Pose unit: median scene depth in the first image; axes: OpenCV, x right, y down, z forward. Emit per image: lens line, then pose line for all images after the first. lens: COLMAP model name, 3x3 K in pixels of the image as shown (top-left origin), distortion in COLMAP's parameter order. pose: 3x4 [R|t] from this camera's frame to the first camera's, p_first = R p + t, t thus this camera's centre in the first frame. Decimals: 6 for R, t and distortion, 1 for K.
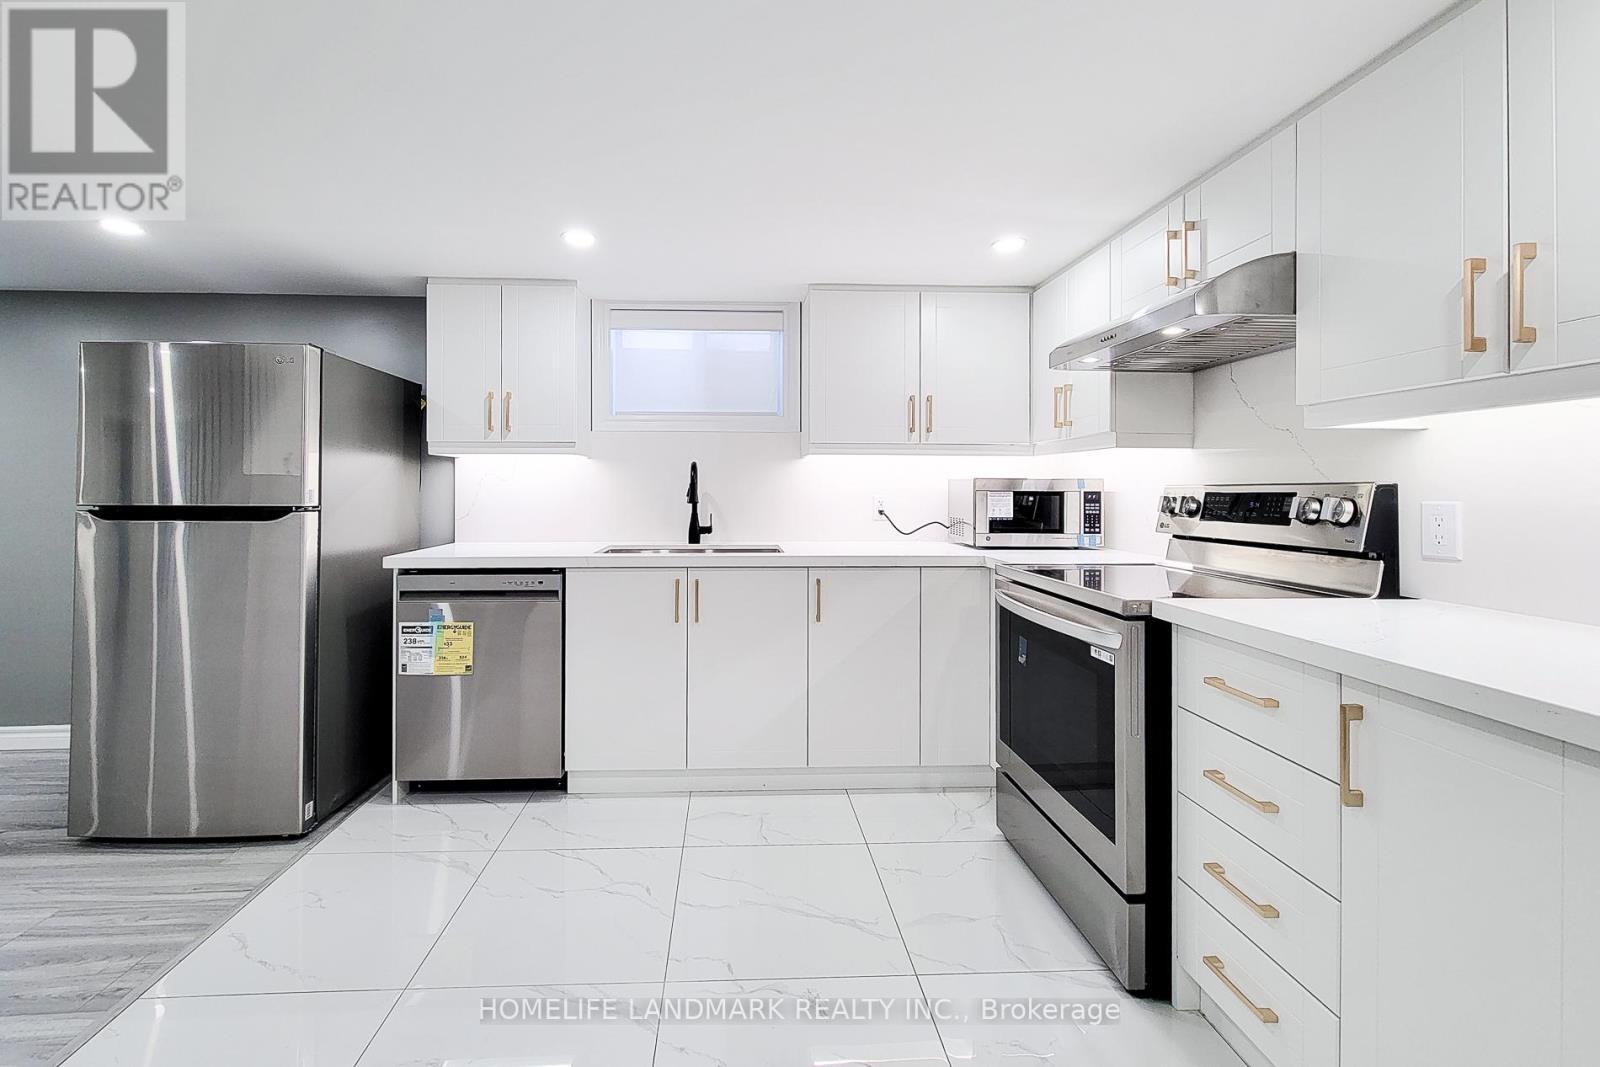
lens RADIAL K [[673.9, 0, 760.5], [0, 673.9, 485.9], [0, 0, 1]] dist [0.002531, -0.000066]
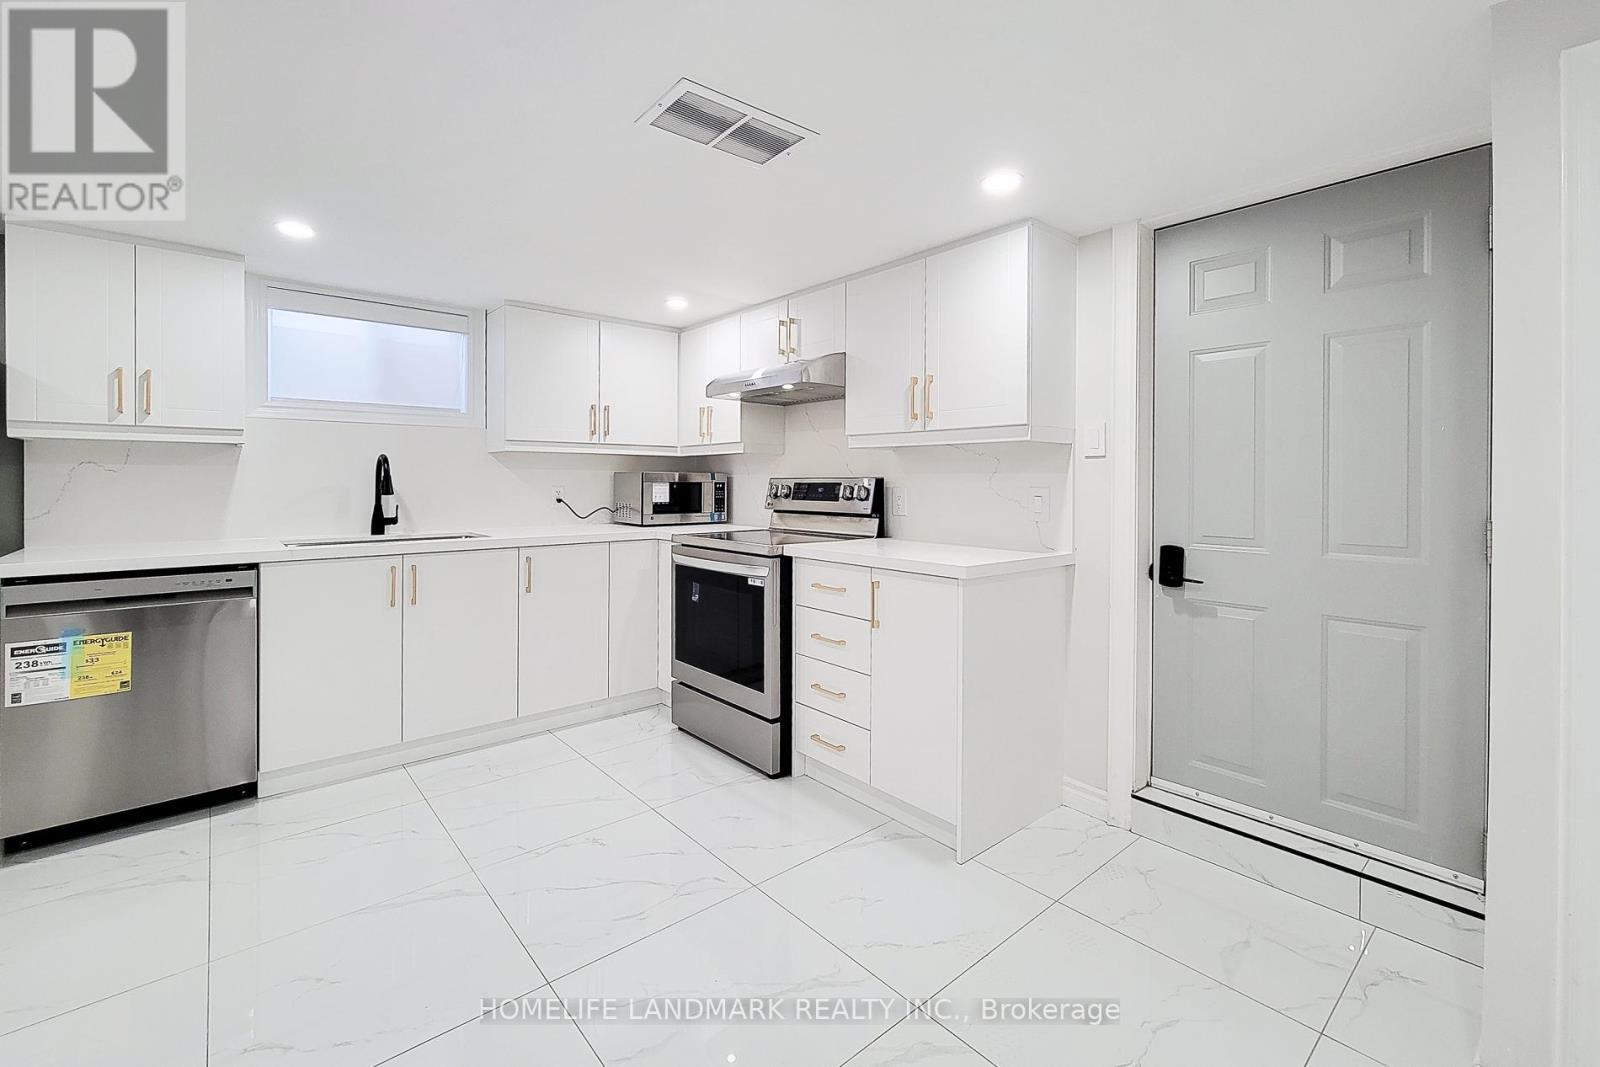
lens RADIAL K [[686.2, 0, 795.1], [0, 686.2, 479.4], [0, 0, 1]] dist [0.001303, 0.000184]
pose [[0.788640, 0.000086, 0.614855, -0.294218], [-0.002836, 0.999990, 0.003498, -0.003471], [-0.614849, -0.004503, 0.788632, -0.248595]]
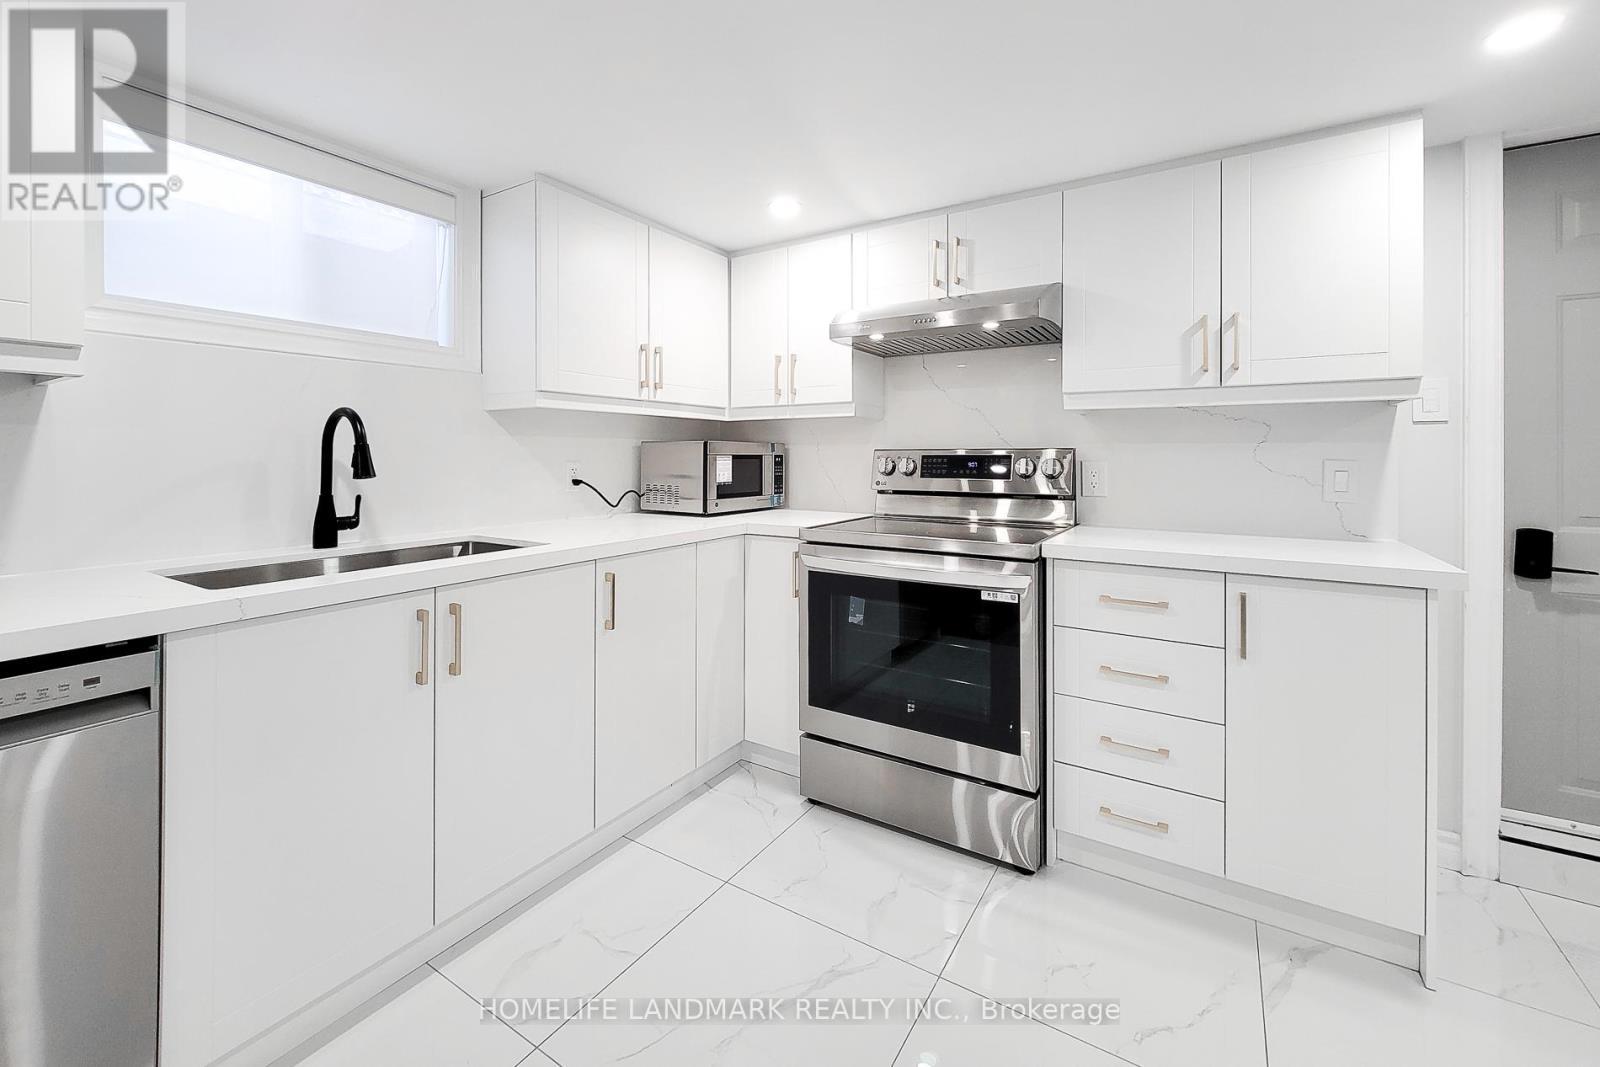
lens RADIAL K [[659.1, 0, 784.6], [0, 659.1, 450.4], [0, 0, 1]] dist [-0.000381, -0.000006]
pose [[0.576878, 0.001026, 0.816830, -0.413453], [-0.002156, 0.999998, 0.000266, 0.000500], [-0.816828, -0.001914, 0.576879, 0.426412]]
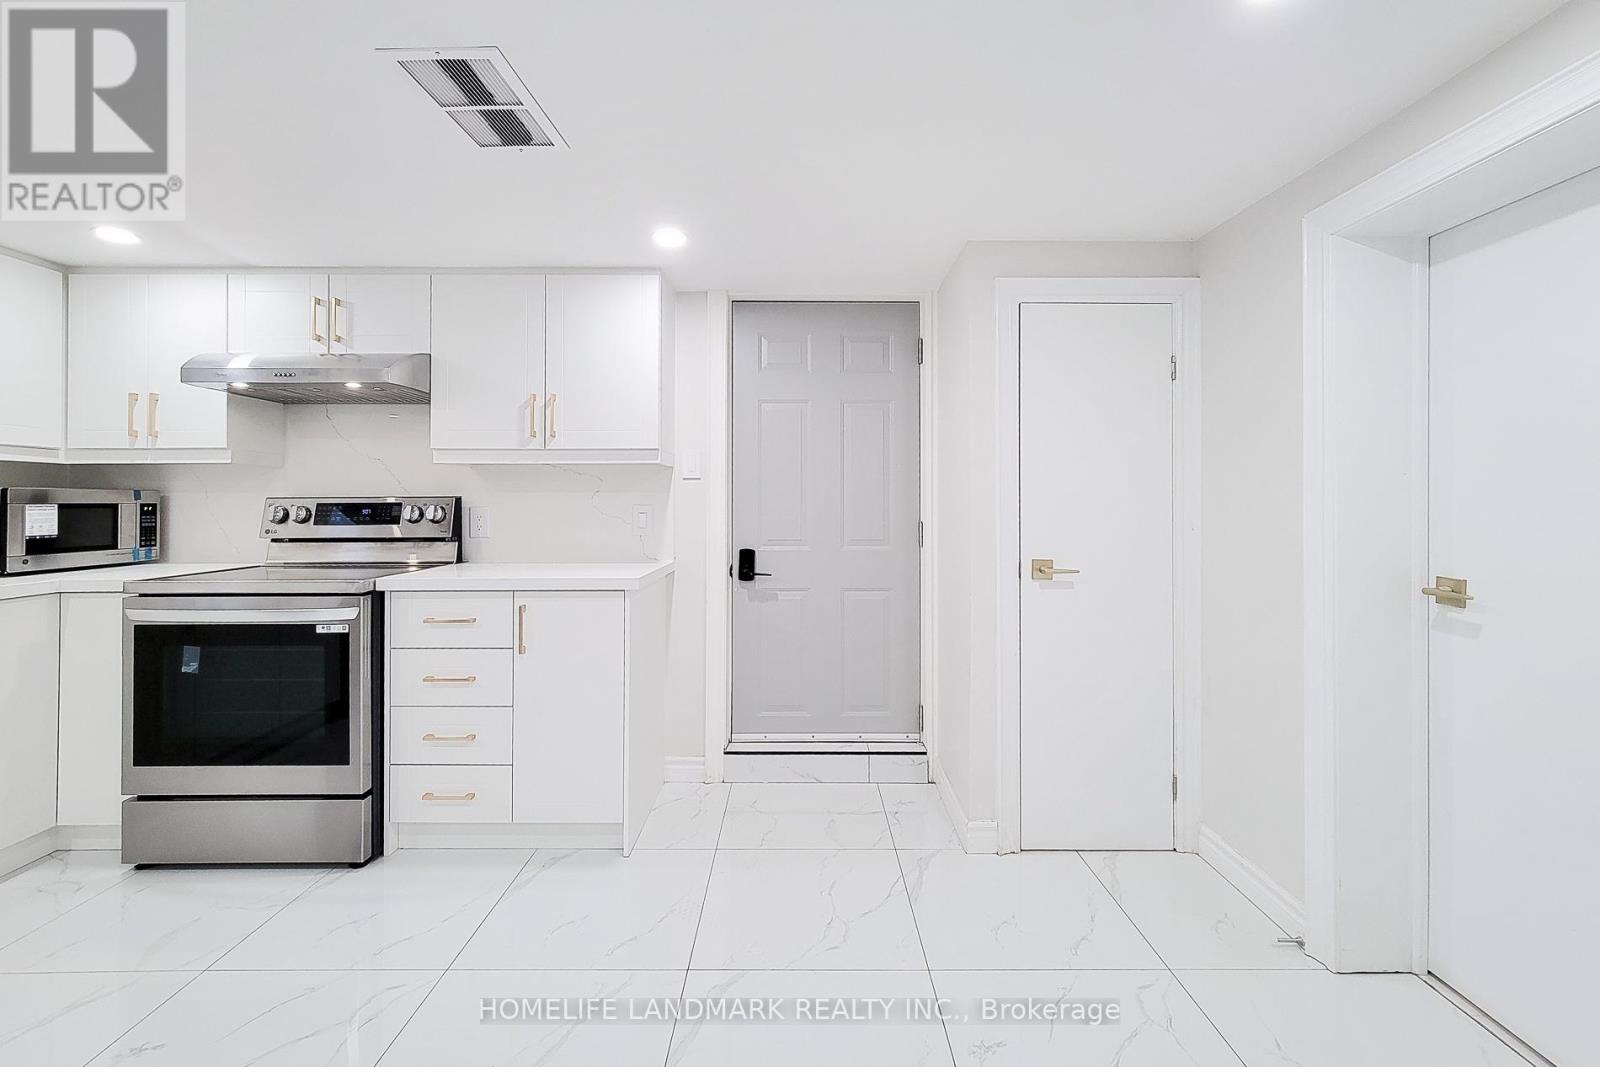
lens RADIAL K [[700.2, 0, 798.9], [0, 700.2, 492.1], [0, 0, 1]] dist [0.000428, 0.000374]
pose [[0.040660, 0.005985, 0.999155, -0.533549], [-0.002146, 0.999980, -0.005903, -0.004502], [-0.999171, -0.001905, 0.040672, 0.028636]]
